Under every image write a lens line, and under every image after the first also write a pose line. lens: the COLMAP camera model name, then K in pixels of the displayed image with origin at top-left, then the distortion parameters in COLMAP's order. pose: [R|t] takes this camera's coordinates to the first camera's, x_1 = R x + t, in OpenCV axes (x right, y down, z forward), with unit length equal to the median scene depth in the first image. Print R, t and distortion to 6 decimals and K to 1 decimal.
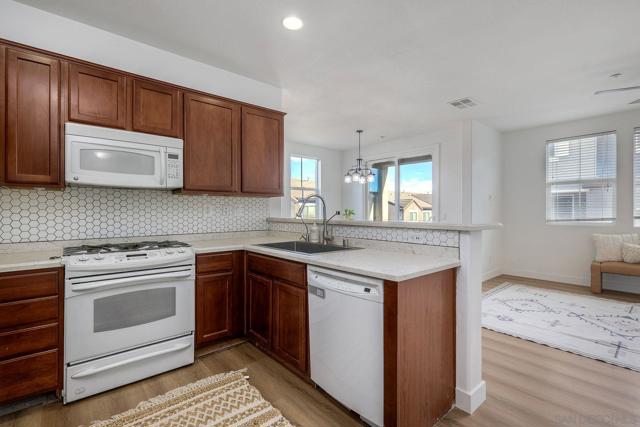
lens RADIAL K [[293.9, 0, 325.3], [0, 293.9, 211.6], [0, 0, 1]] dist [0.000888, -0.000002]
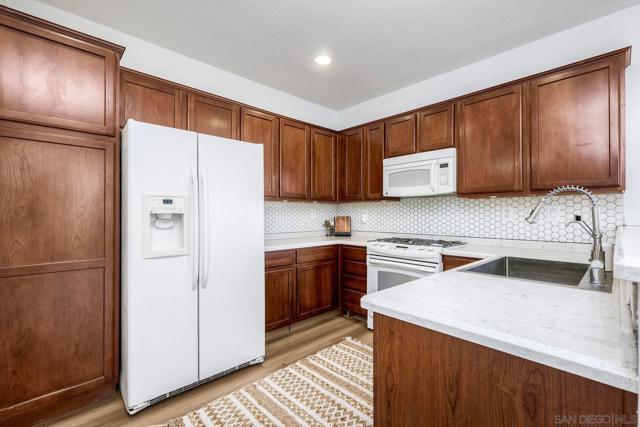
lens RADIAL K [[282.6, 0, 320.0], [0, 282.6, 213.5], [0, 0, 1]] dist [-0.001012, -0.000393]
pose [[0.025322, -0.002737, -0.999676, 0.585659], [-0.004619, 0.999985, -0.002854, -0.000015], [0.999669, 0.004690, 0.025309, 0.539672]]
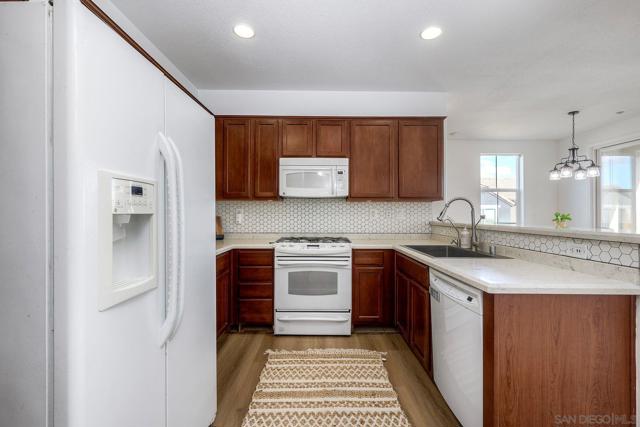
lens RADIAL K [[282.6, 0, 320.0], [0, 282.6, 213.5], [0, 0, 1]] dist [-0.001012, -0.000393]
pose [[0.752172, 0.001086, -0.658966, 0.249863], [-0.005326, 0.999976, -0.004432, -0.000308], [0.658946, 0.006844, 0.752159, 0.001568]]
